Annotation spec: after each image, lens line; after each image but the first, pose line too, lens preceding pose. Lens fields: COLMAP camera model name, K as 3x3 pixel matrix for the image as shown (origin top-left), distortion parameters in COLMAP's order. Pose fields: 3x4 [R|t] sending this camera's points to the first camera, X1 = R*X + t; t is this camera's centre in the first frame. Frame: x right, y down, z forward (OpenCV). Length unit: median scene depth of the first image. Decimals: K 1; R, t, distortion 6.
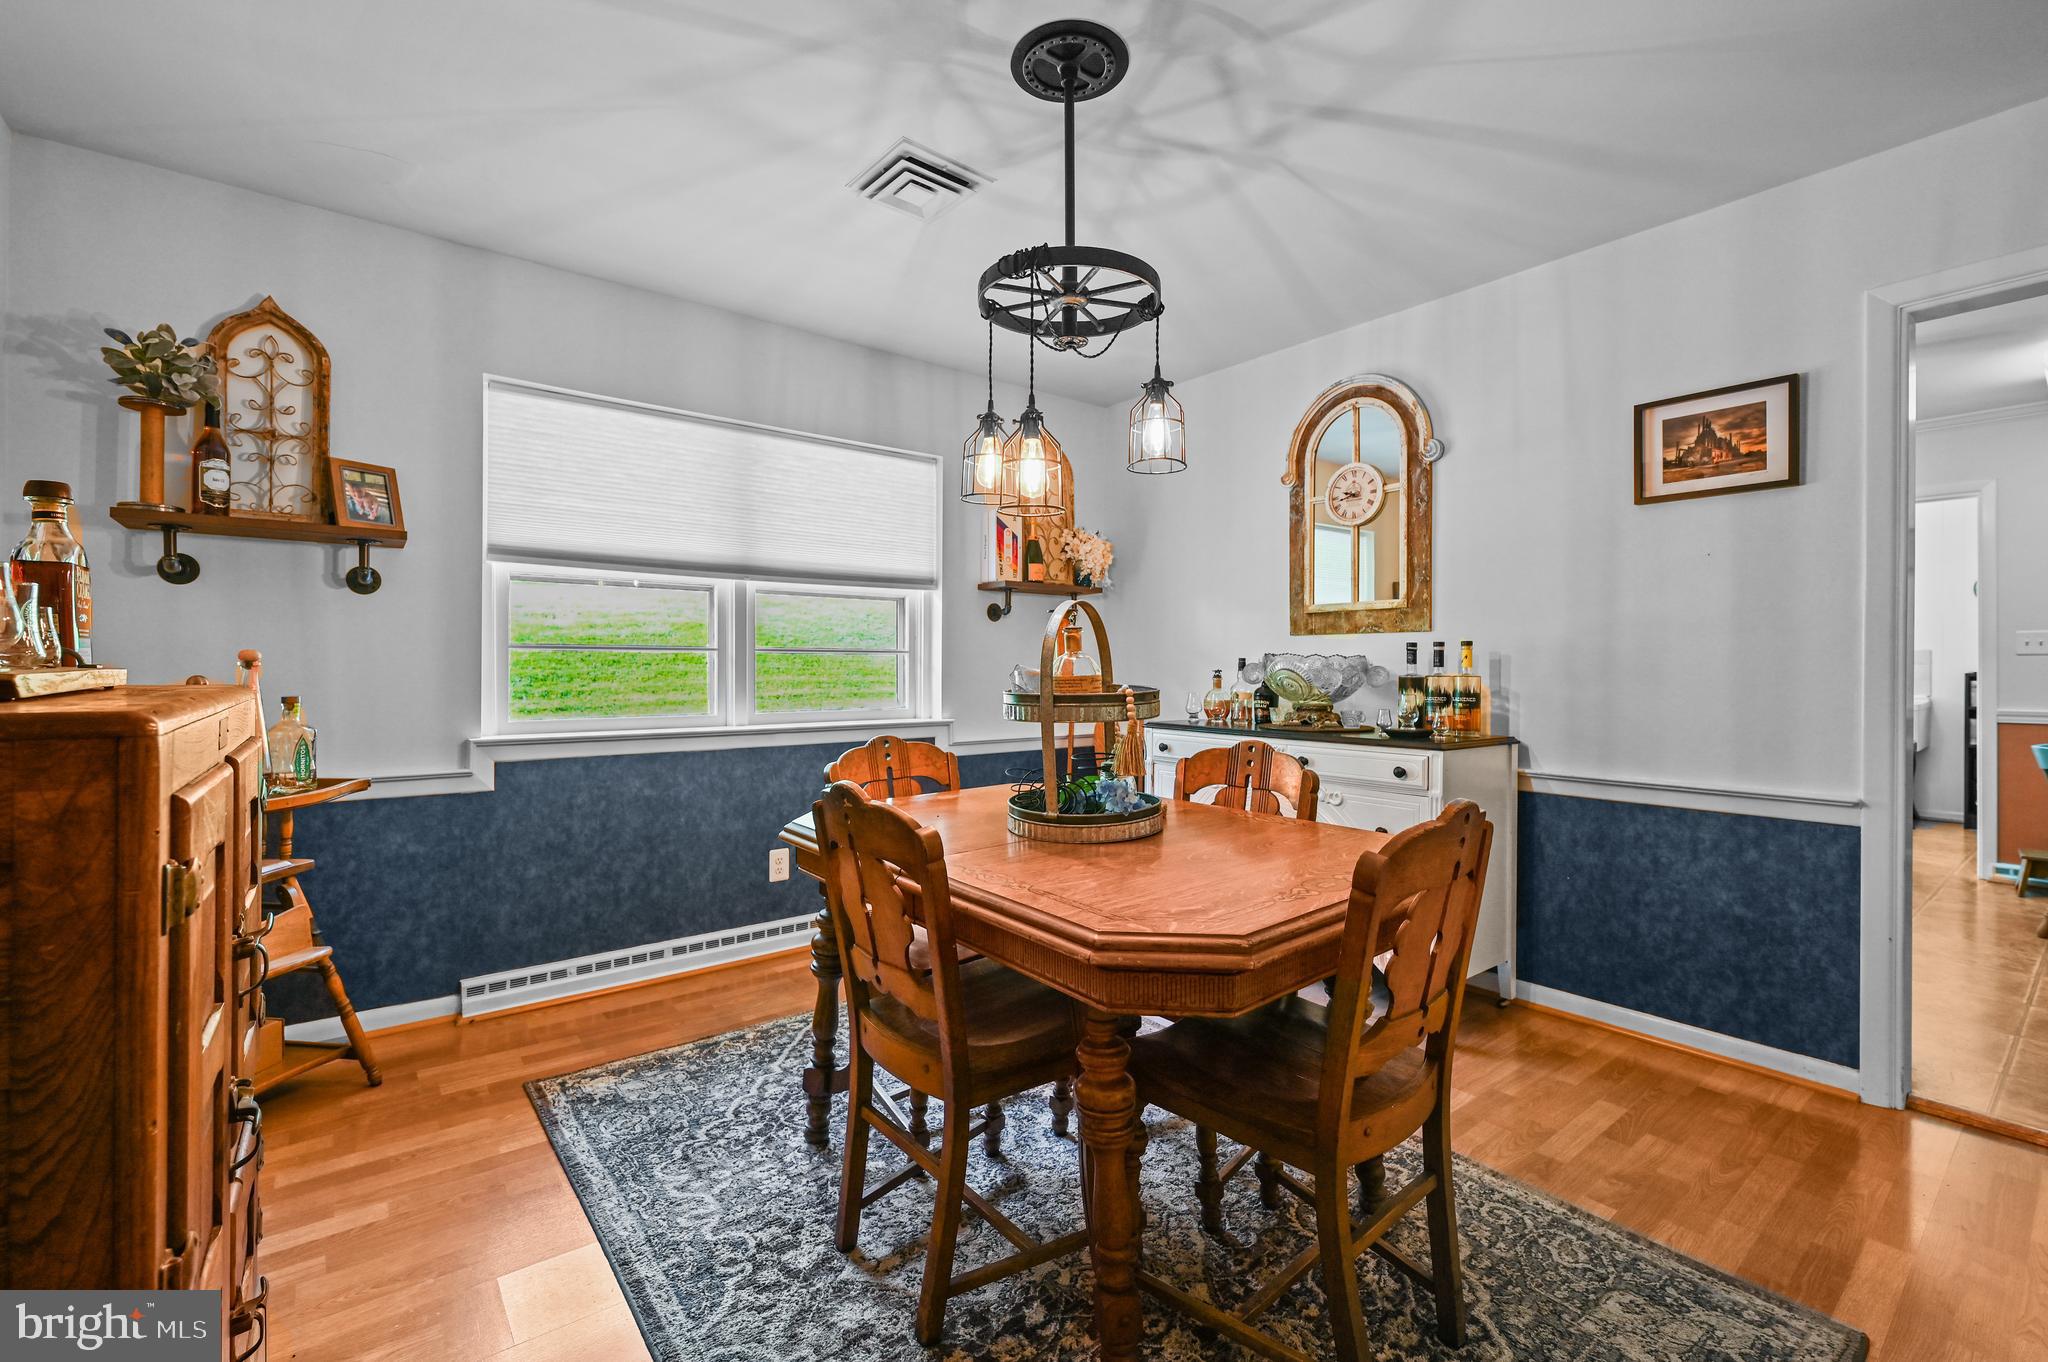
lens RADIAL K [[870.1, 0, 1024.0], [0, 870.1, 681.0], [0, 0, 1]] dist [0.001702, 0.000167]
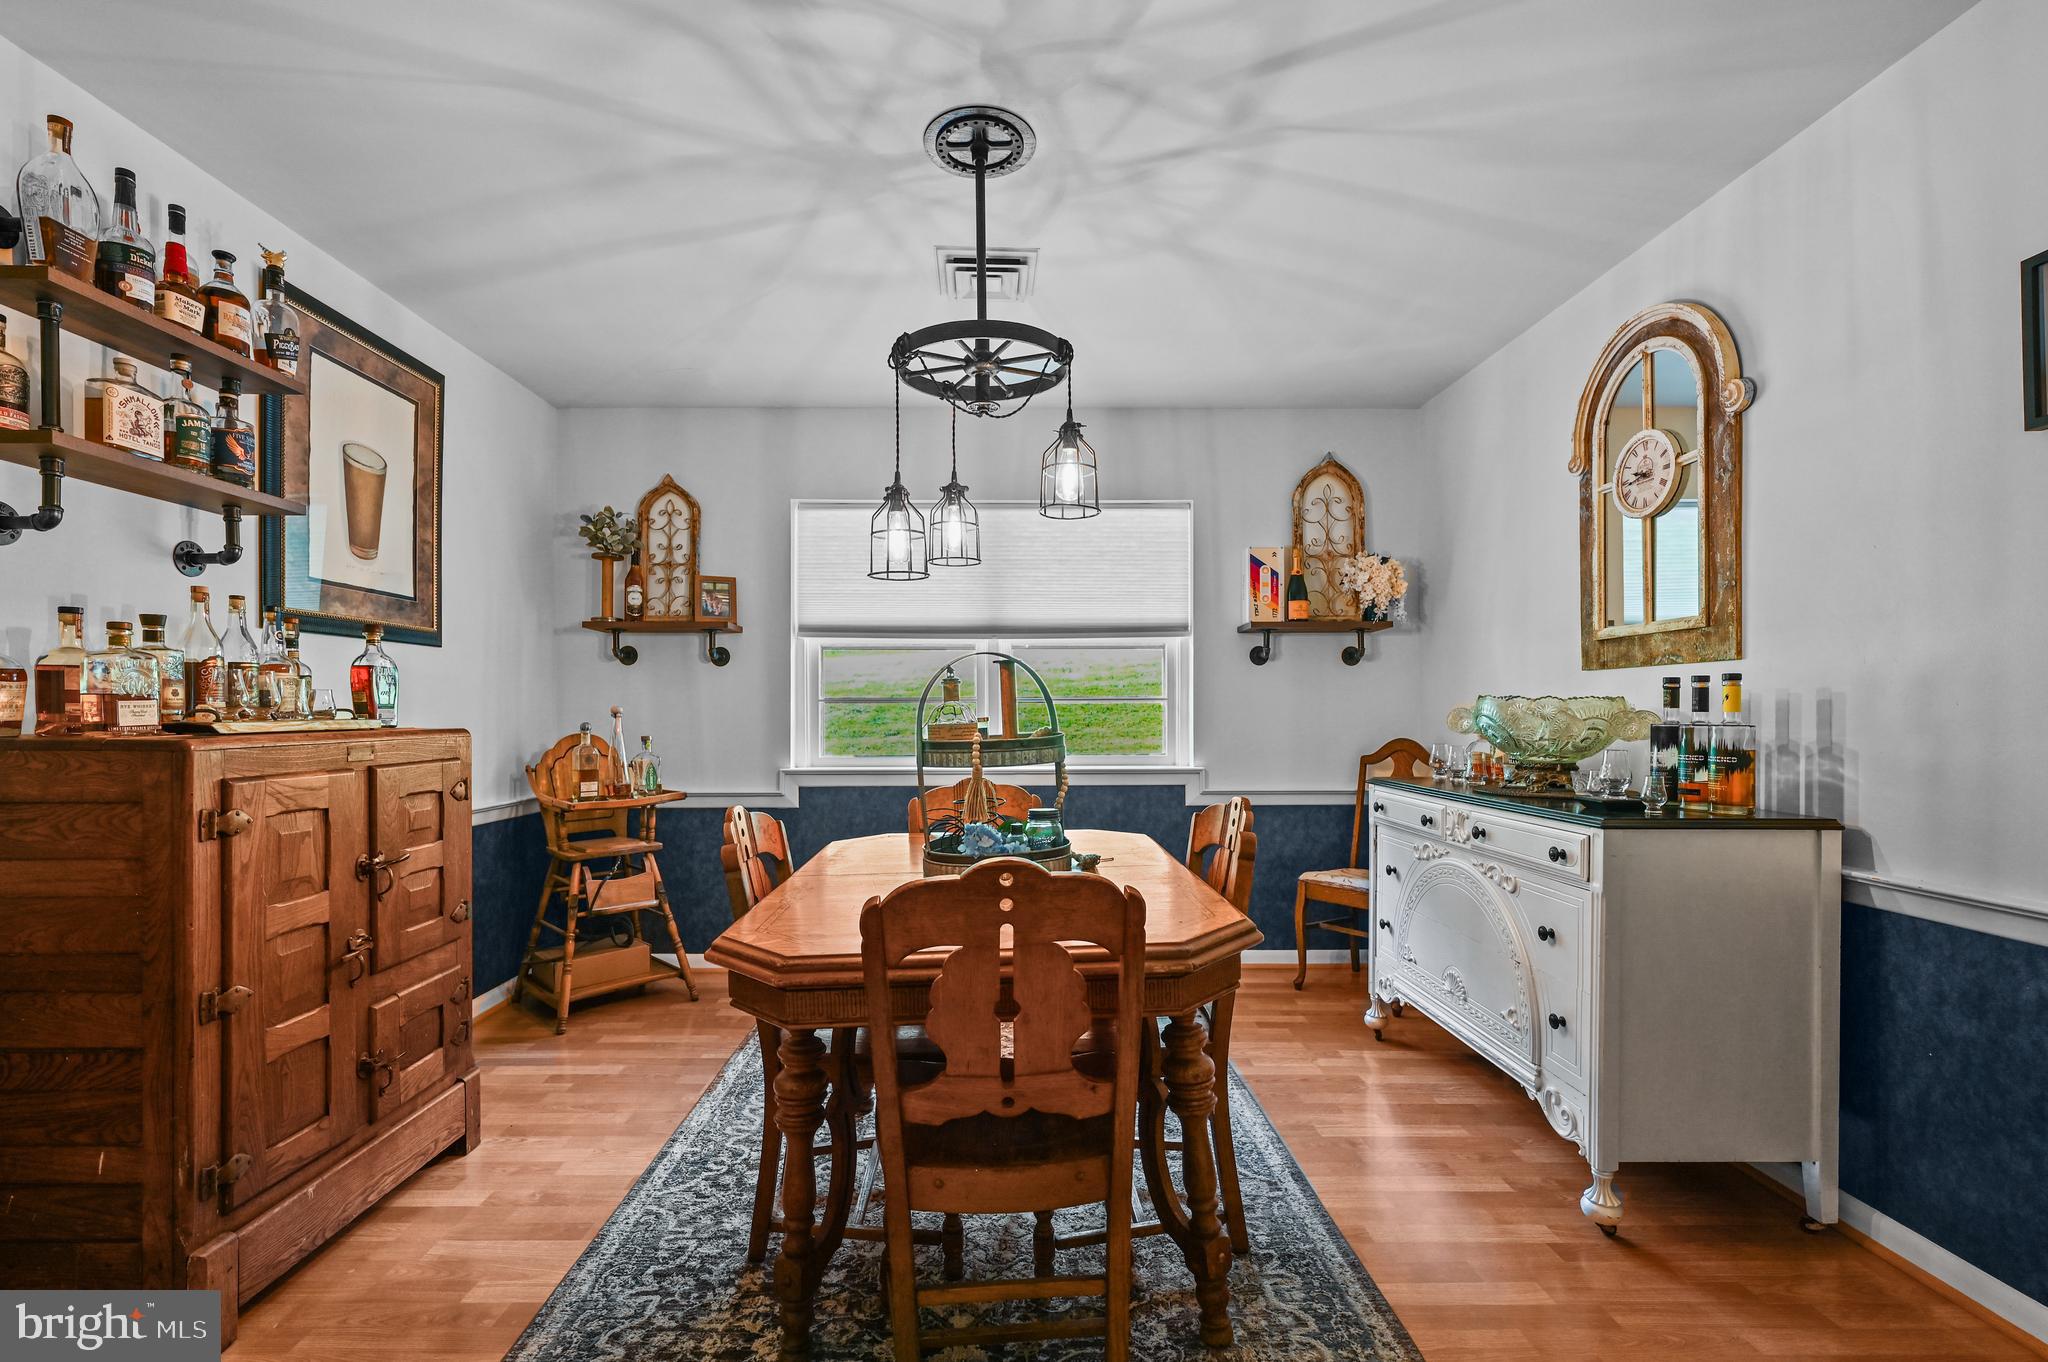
lens RADIAL K [[887.7, 0, 1021.7], [0, 887.7, 730.0], [0, 0, 1]] dist [0.001479, 0.000086]
pose [[0.797045, 0.006560, -0.603884, 0.489636], [-0.004554, 0.999978, 0.004852, -0.002512], [0.603903, -0.001117, 0.797057, 0.112460]]
